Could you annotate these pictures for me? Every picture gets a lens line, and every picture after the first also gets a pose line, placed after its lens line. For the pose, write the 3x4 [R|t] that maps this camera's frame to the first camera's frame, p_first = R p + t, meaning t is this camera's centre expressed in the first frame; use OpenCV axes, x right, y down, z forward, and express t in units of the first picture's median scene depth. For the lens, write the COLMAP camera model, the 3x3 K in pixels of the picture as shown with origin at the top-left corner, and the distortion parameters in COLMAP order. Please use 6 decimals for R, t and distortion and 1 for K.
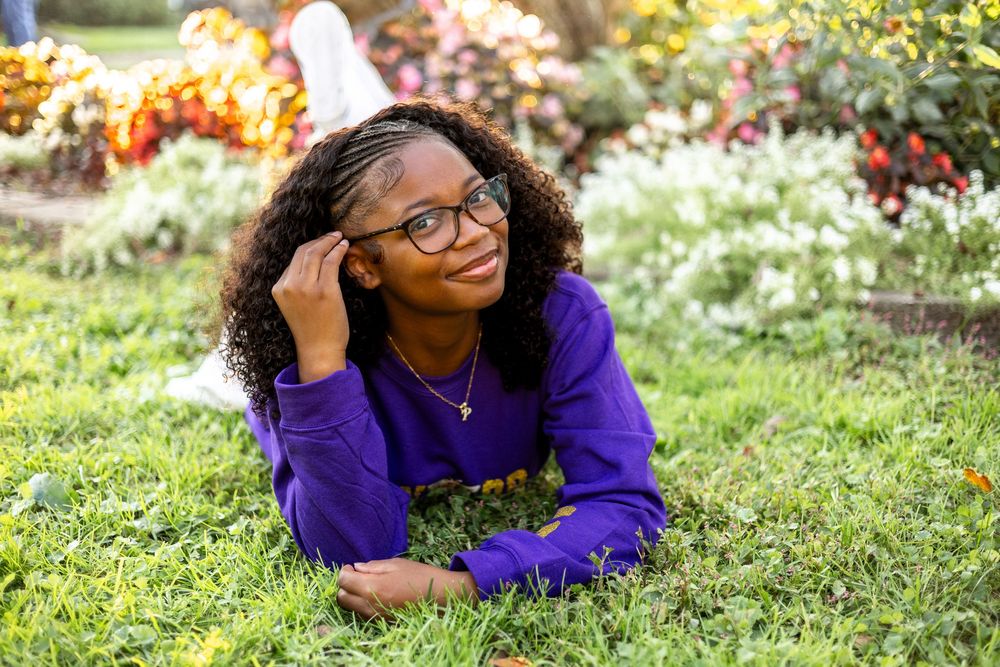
lens RADIAL K [[1389.1, 0, 496.9], [0, 1389.1, 305.3], [0, 0, 1]] dist [0.011505, 0.049816]
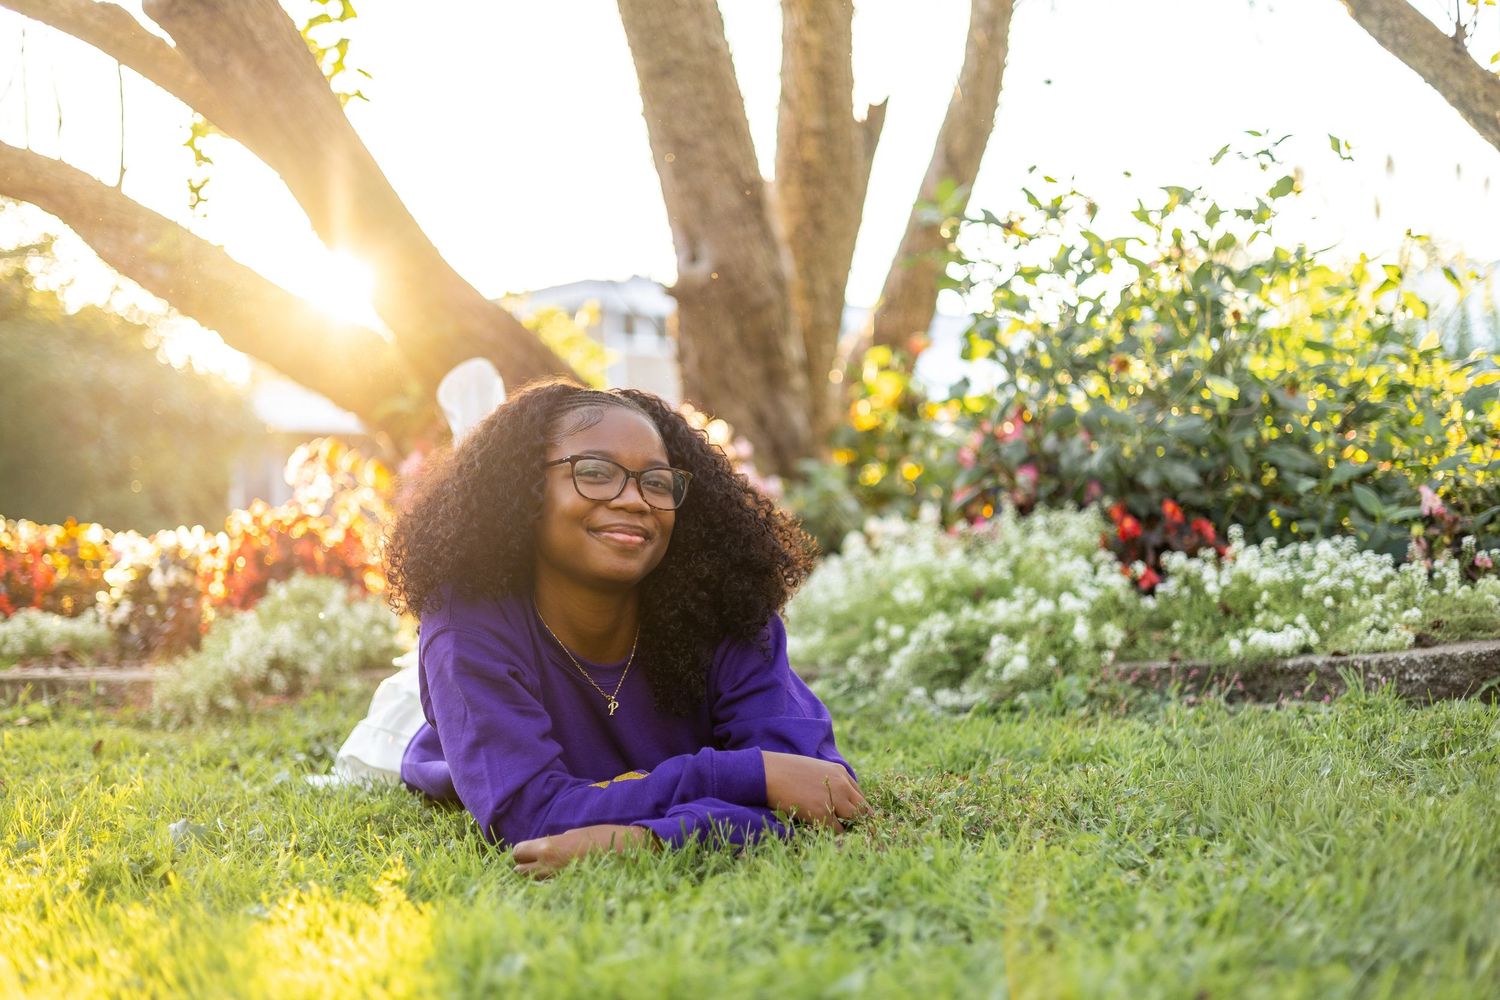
lens RADIAL K [[2083.6, 0, 745.3], [0, 2083.6, 457.7], [0, 0, 1]] dist [0.011505, 0.049816]
pose [[0.998496, -0.048825, 0.024918, 0.012230], [0.053557, 0.965816, -0.253636, 0.169638], [-0.011682, 0.254589, 0.966979, -0.247422]]
